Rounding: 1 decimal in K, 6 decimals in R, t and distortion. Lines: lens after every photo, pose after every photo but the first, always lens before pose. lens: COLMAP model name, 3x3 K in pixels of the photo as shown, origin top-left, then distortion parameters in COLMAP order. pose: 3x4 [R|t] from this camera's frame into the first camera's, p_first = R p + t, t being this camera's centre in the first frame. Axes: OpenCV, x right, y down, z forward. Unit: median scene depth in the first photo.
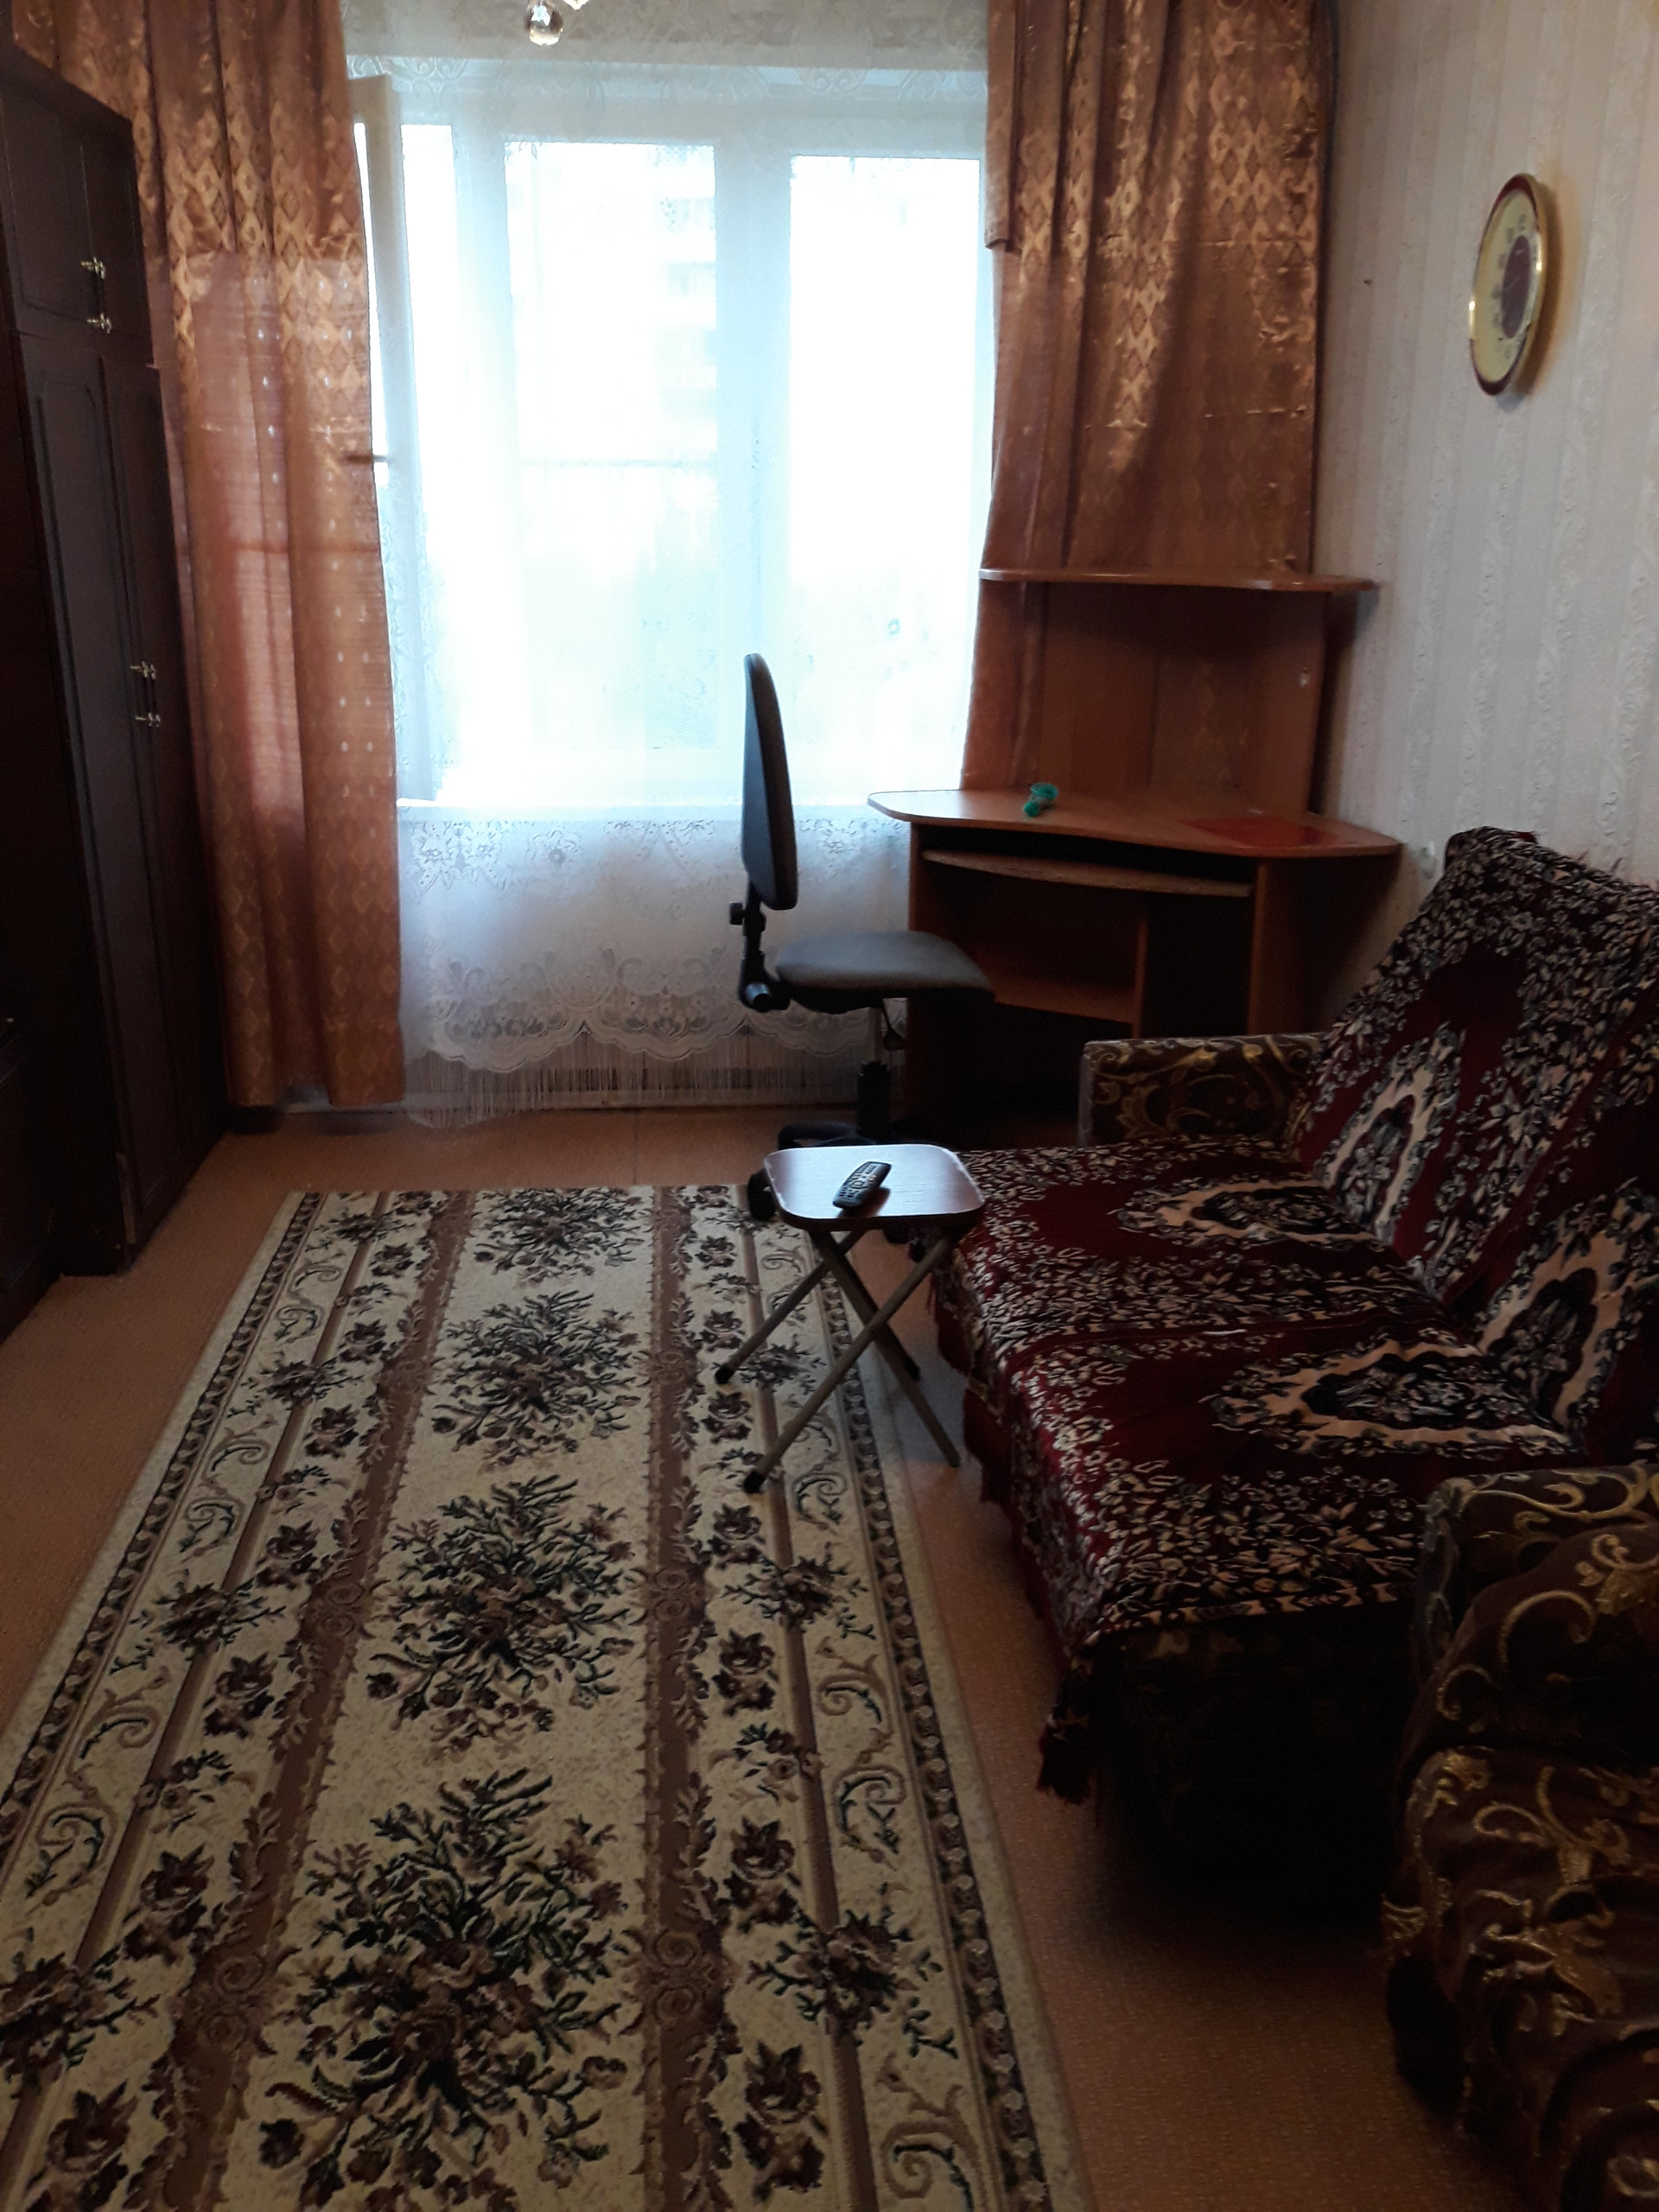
lens RADIAL K [[1861.5, 0, 844.1], [0, 1861.5, 1131.0], [0, 0, 1]] dist [-0.001797, -0.005647]
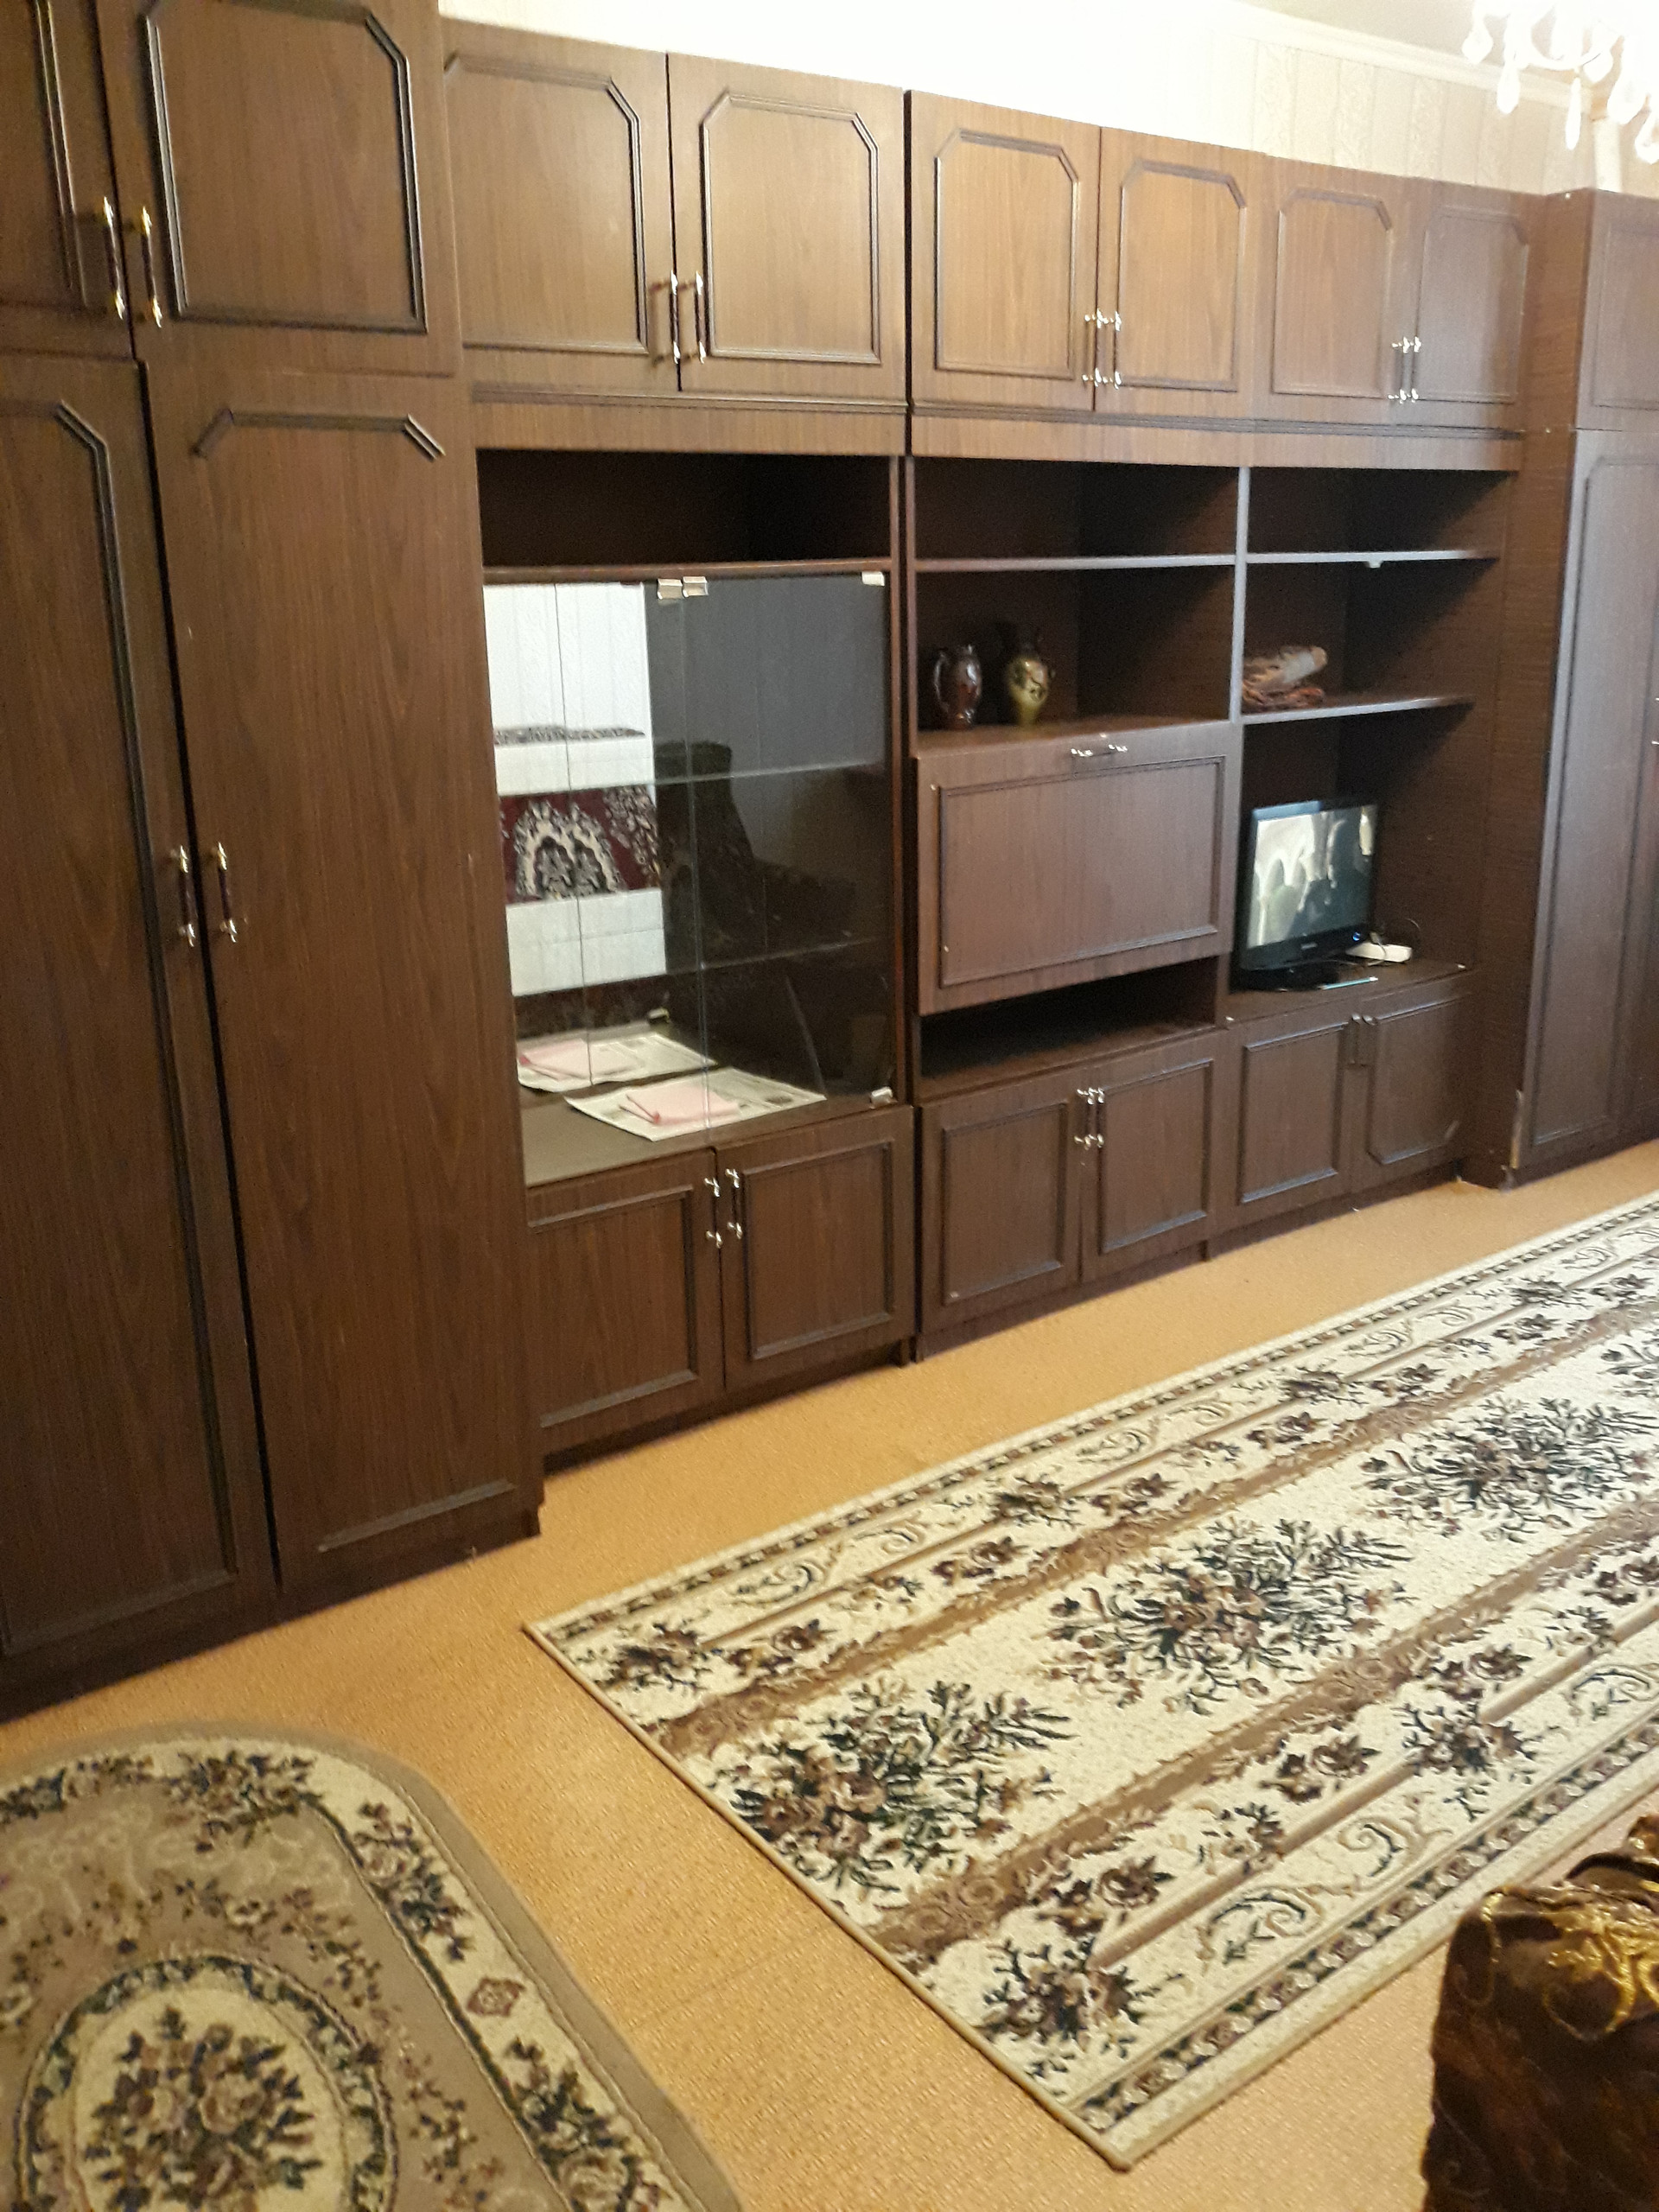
lens RADIAL K [[1861.5, 0, 816.7], [0, 1861.5, 1118.6], [0, 0, 1]] dist [-0.001797, -0.005647]
pose [[0.519434, 0.226374, -0.823980, 0.494632], [-0.256019, 0.961203, 0.102681, 0.028331], [0.815256, 0.157618, 0.557238, -0.064838]]
